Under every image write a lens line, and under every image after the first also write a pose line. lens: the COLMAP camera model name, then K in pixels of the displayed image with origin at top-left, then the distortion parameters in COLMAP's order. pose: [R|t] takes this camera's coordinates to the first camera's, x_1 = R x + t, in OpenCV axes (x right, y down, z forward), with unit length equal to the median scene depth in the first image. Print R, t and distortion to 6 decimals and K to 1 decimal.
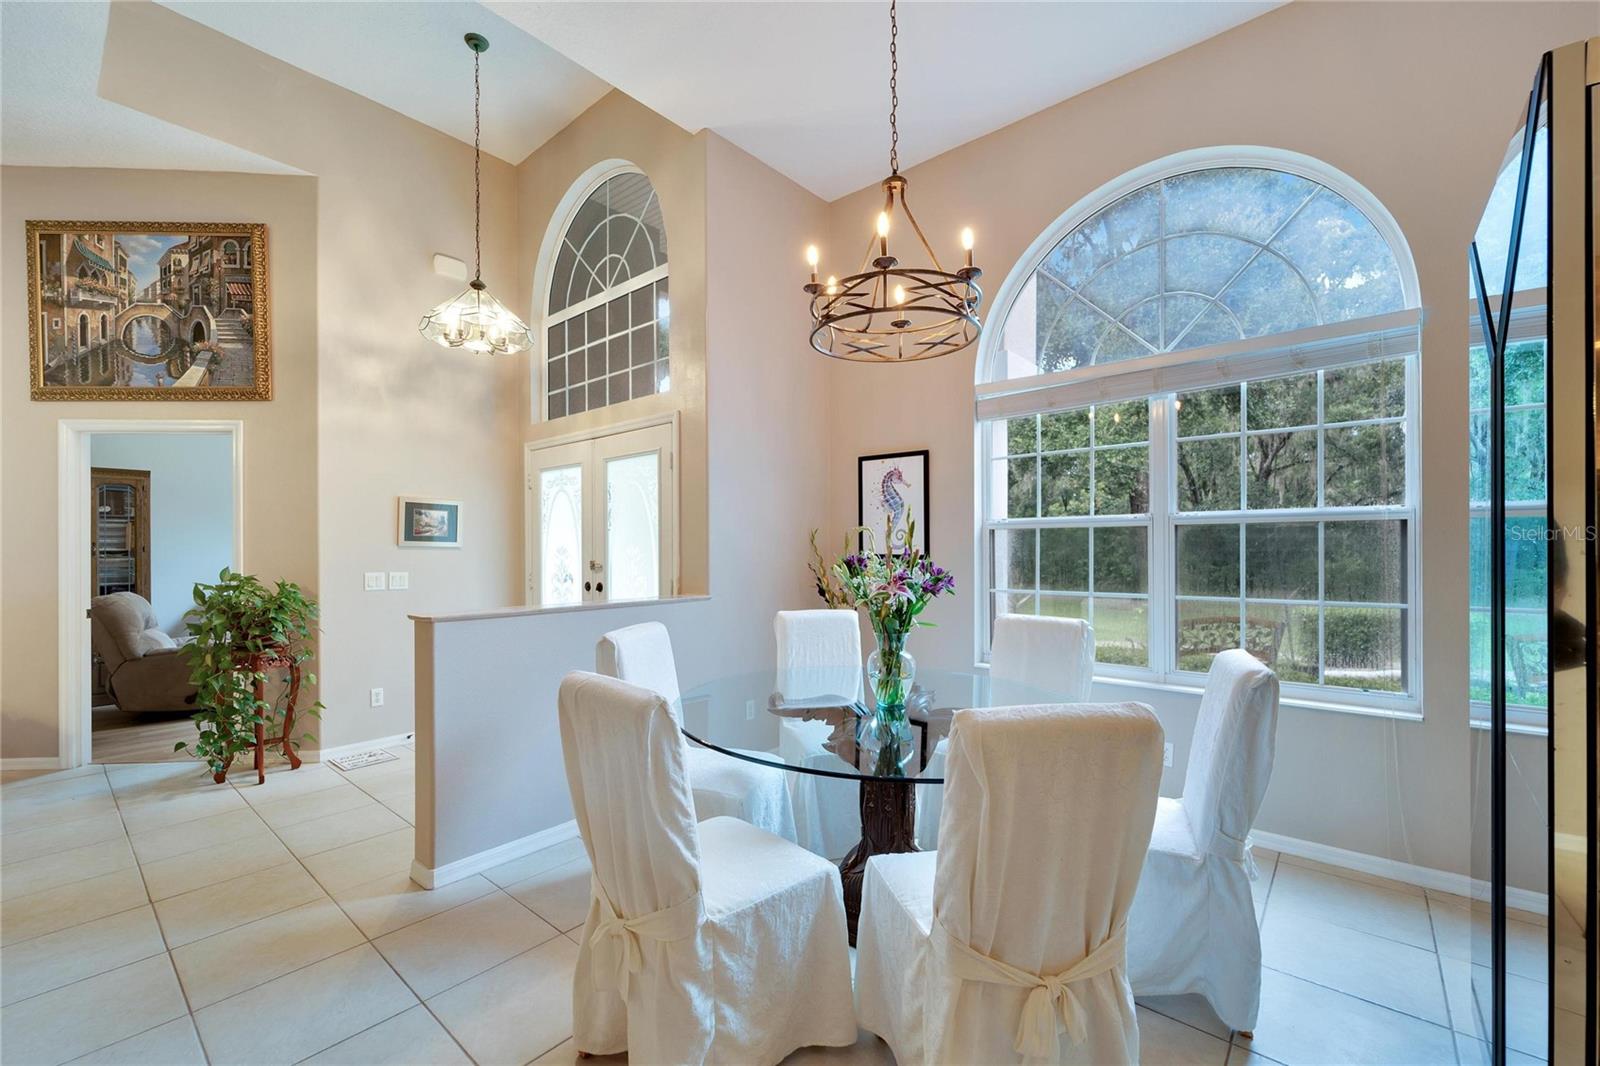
lens RADIAL K [[654.1, 0, 801.3], [0, 654.1, 546.2], [0, 0, 1]] dist [0.000945, 0.000062]
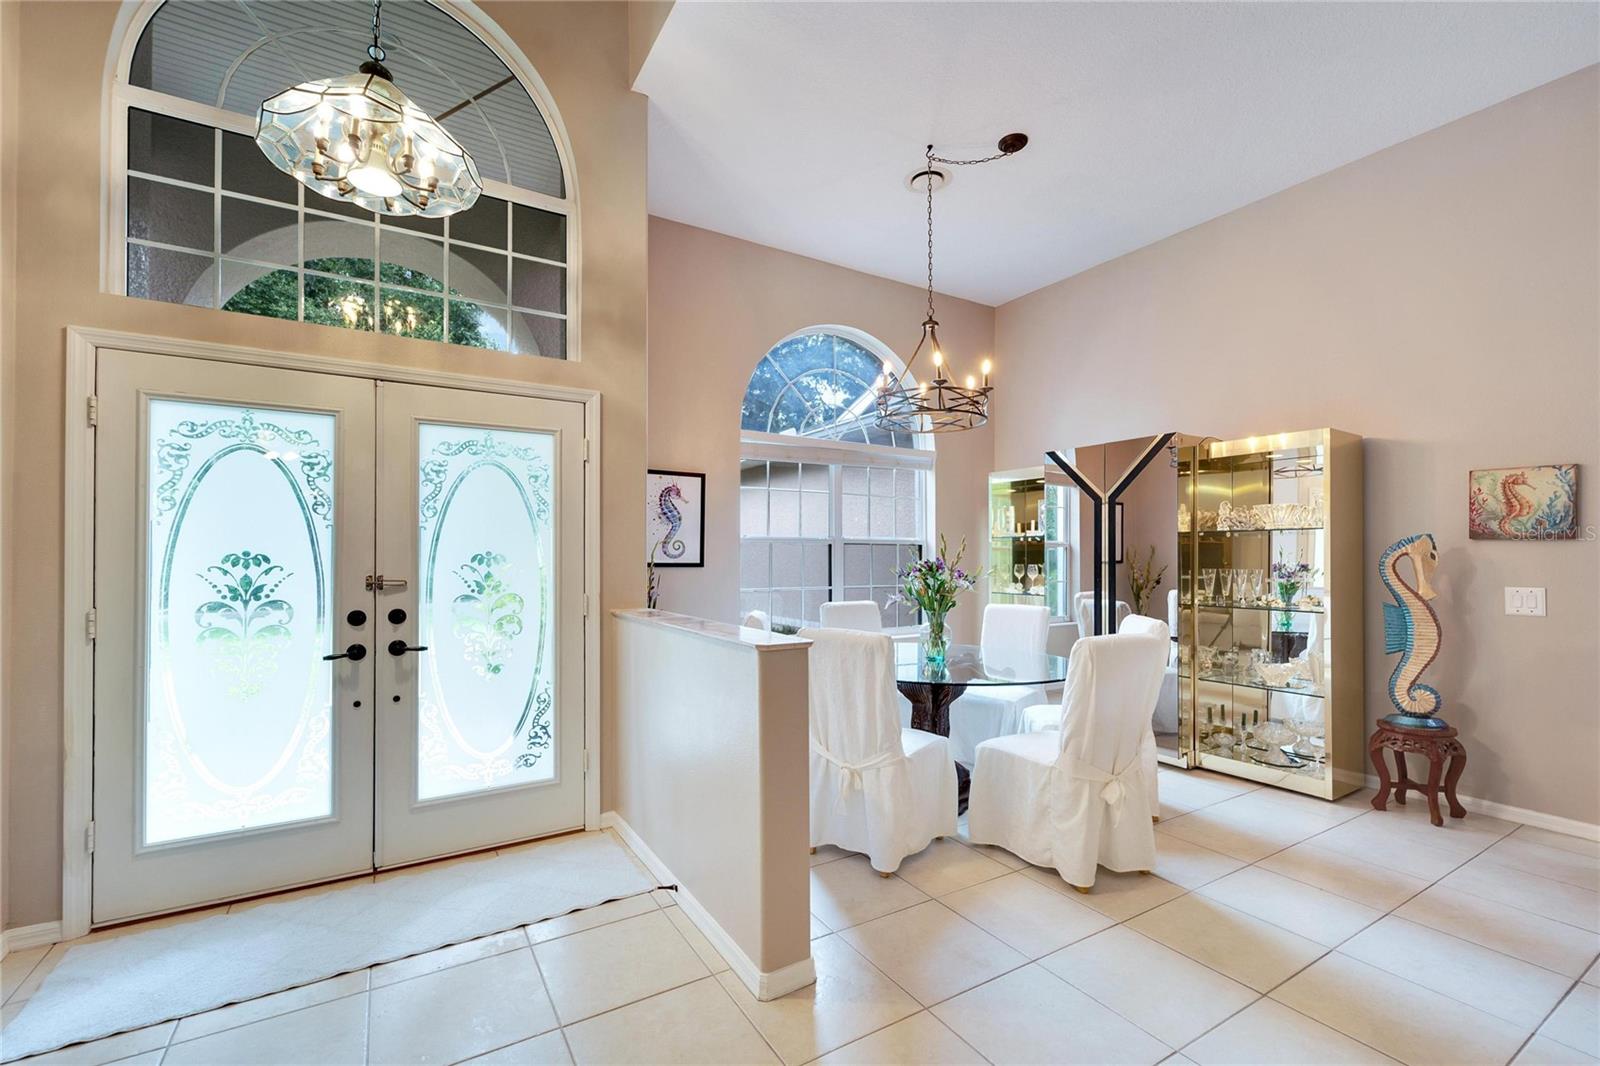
lens RADIAL K [[654.1, 0, 795.6], [0, 654.1, 550.1], [0, 0, 1]] dist [0.000945, 0.000062]
pose [[0.321198, 0.013160, 0.946921, -0.833612], [-0.004040, 0.999913, -0.012526, 0.004445], [-0.947004, 0.000198, 0.321223, 0.445433]]
